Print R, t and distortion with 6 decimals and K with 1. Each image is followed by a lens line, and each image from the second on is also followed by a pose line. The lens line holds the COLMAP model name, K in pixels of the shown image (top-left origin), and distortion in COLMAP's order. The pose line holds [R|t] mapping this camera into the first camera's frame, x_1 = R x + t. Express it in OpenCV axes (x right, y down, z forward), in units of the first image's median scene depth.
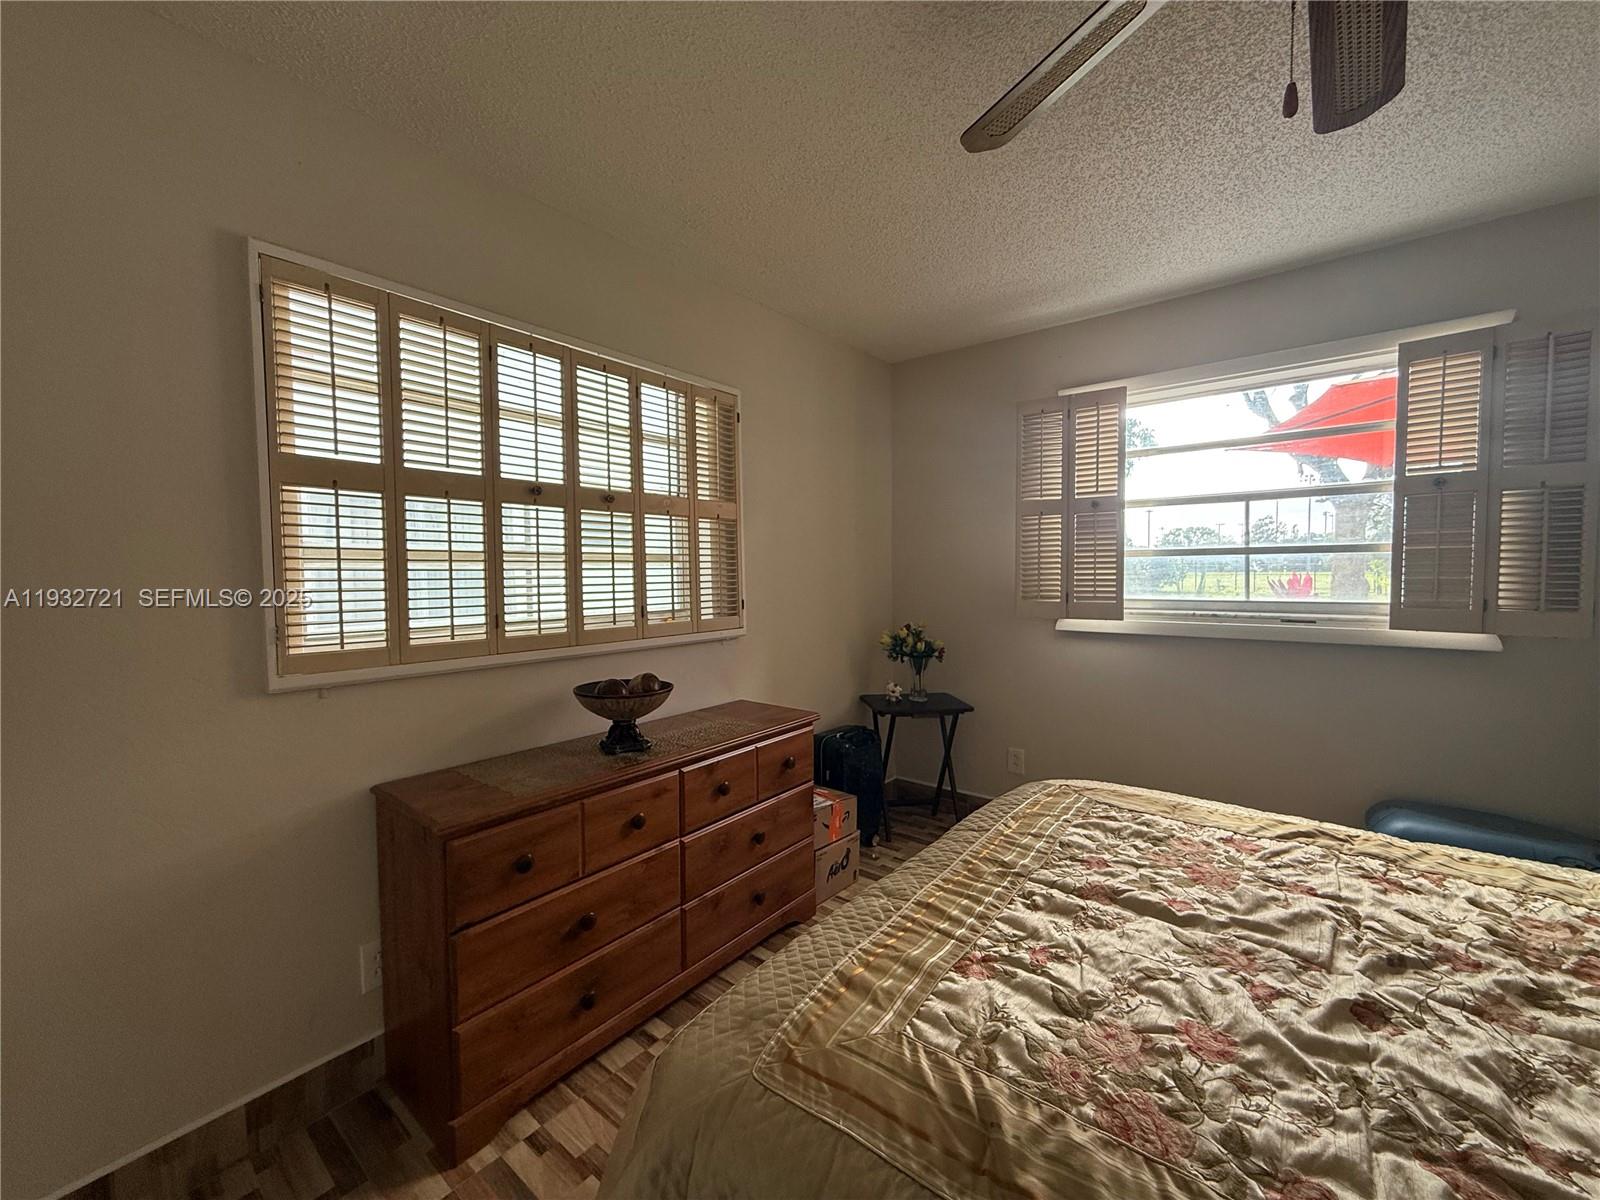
lens RADIAL K [[638.1, 0, 795.5], [0, 638.1, 598.9], [0, 0, 1]] dist [0.000347, -0.000310]
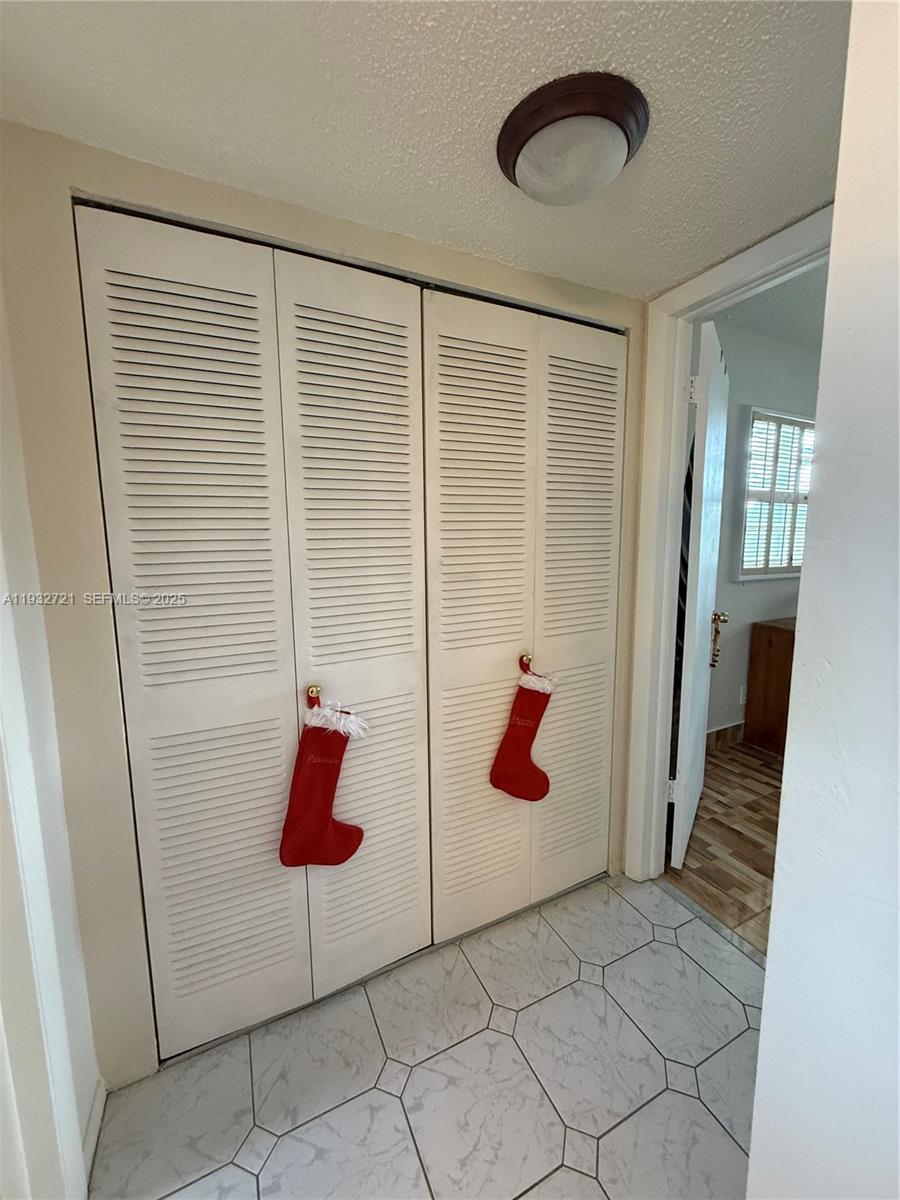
lens RADIAL K [[478.6, 0, 452.1], [0, 478.6, 600.1], [0, 0, 1]] dist [0.000347, -0.000310]
pose [[0.896970, 0.064768, -0.437321, -0.764764], [-0.026006, 0.995227, 0.094056, 0.051396], [0.441325, -0.072993, 0.894374, -0.978184]]
